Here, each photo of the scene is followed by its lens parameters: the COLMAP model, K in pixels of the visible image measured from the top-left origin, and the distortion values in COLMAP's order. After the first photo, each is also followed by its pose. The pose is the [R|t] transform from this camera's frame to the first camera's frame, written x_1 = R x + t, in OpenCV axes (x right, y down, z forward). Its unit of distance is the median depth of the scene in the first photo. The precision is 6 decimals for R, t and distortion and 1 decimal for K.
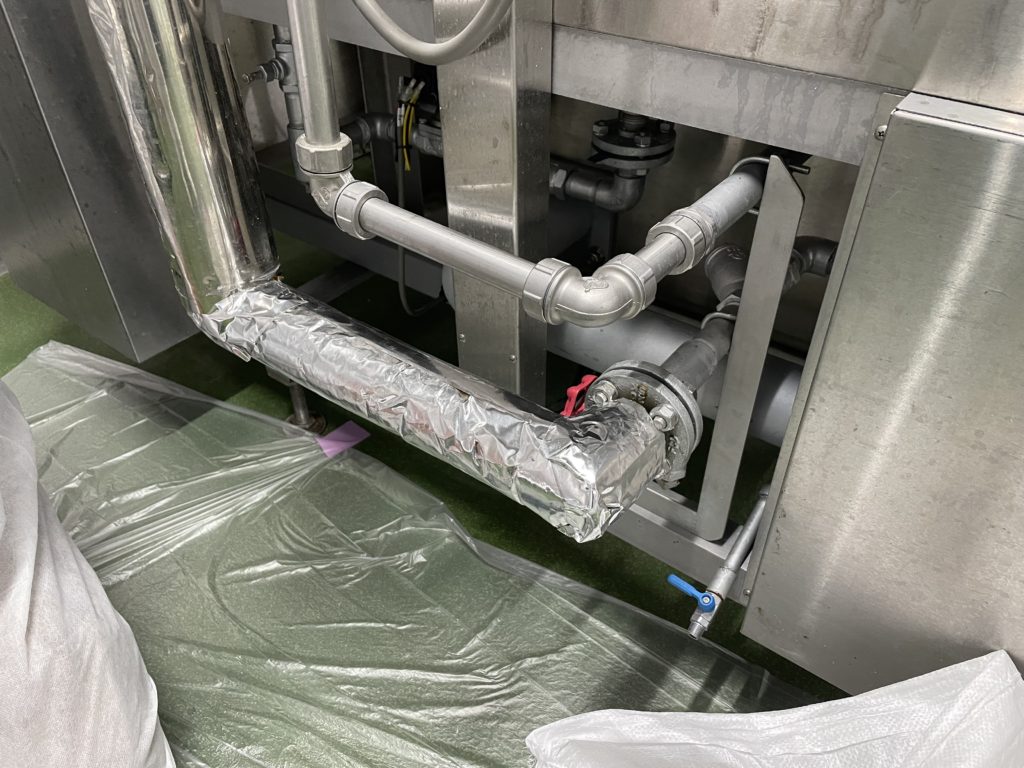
lens RADIAL K [[775.5, 0, 511.0], [0, 775.5, 391.3], [0, 0, 1]] dist [0.007592, -0.009588]
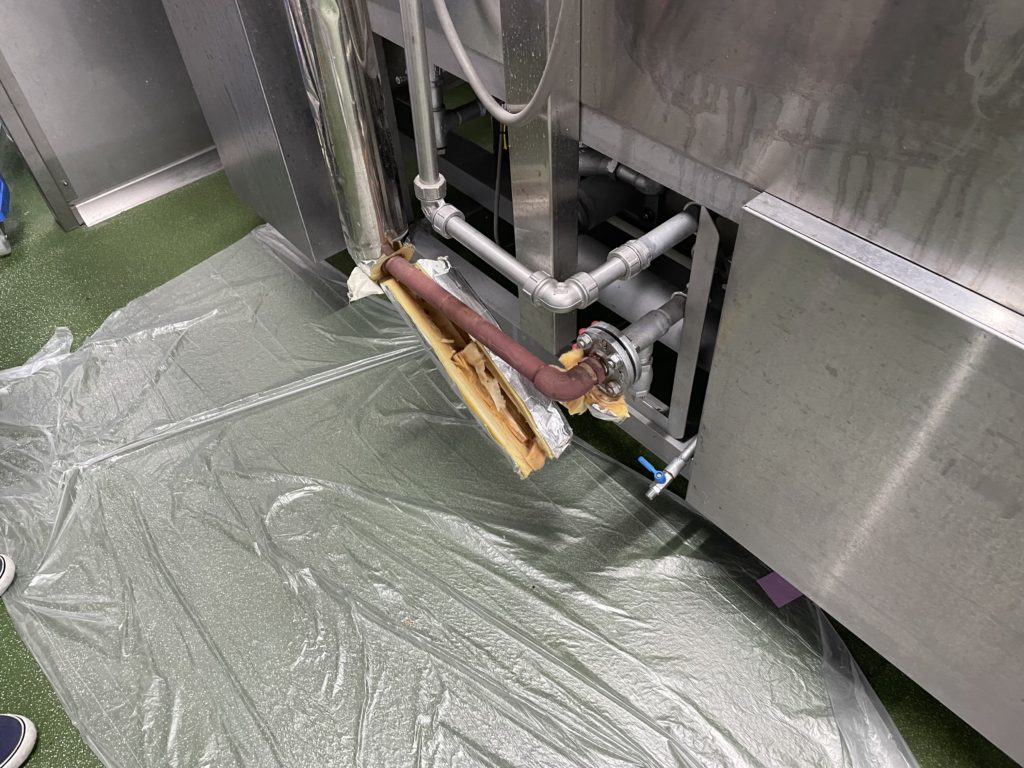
lens RADIAL K [[777.3, 0, 512.0], [0, 777.3, 384.0], [0, 0, 1]] dist [0.038236, -0.071674]
pose [[0.977759, 0.122513, -0.170227, 0.269656], [-0.094777, 0.982150, 0.162474, -0.167265], [0.187094, -0.142727, 0.971918, -0.667808]]
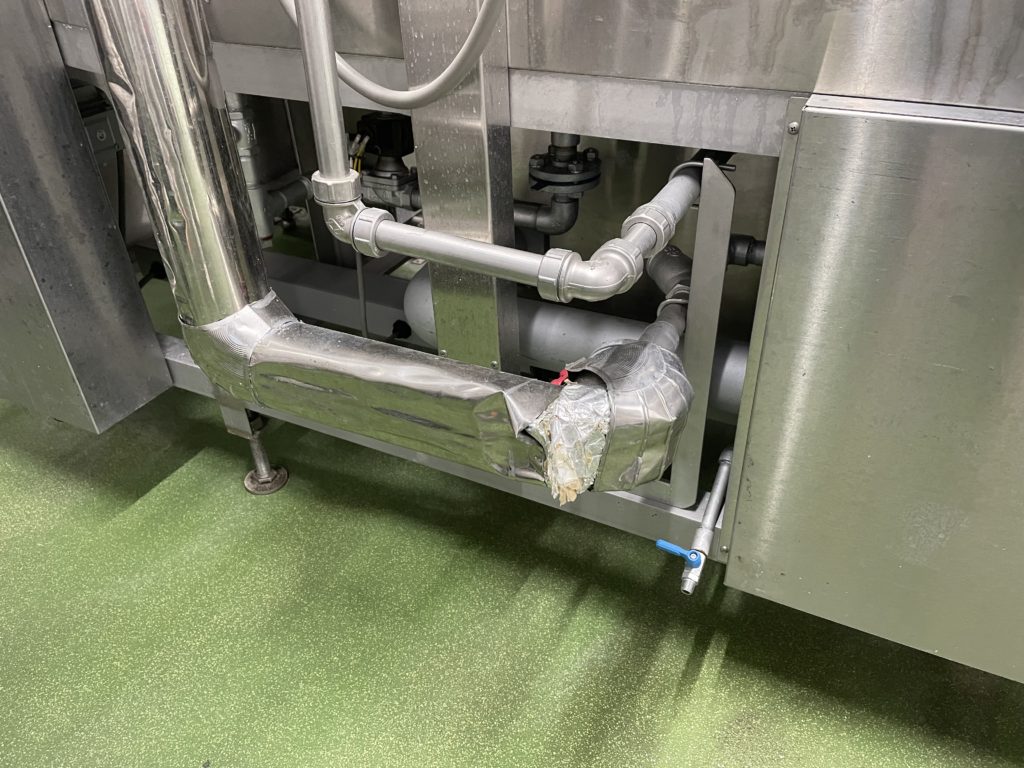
lens RADIAL K [[777.3, 0, 512.0], [0, 777.3, 384.0], [0, 0, 1]] dist [0.038236, -0.071674]
pose [[0.982479, -0.121864, 0.141011, -0.175170], [0.134127, 0.987651, -0.080968, 0.103412], [-0.129403, 0.098463, 0.986691, -0.132200]]
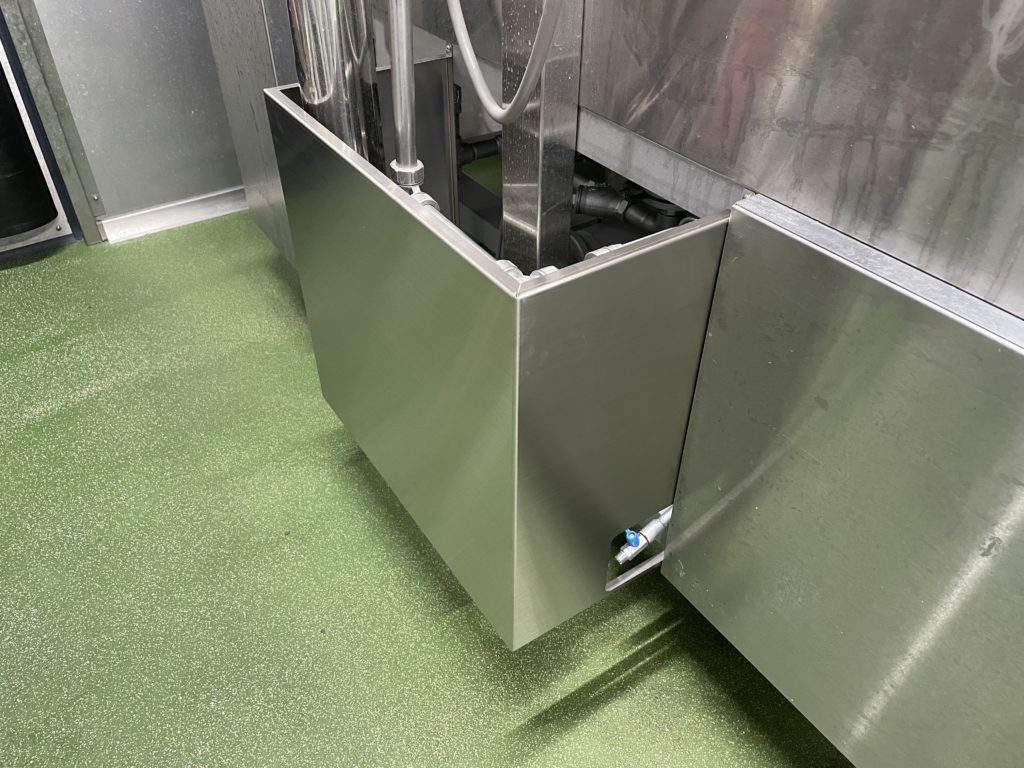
lens RADIAL K [[780.7, 0, 512.0], [0, 780.7, 384.0], [0, 0, 1]] dist [0.041152, -0.076811]
pose [[0.945833, 0.214861, -0.243380, 0.428707], [-0.214795, 0.976282, 0.027139, 0.027143], [0.243439, 0.026608, 0.969551, -0.473245]]
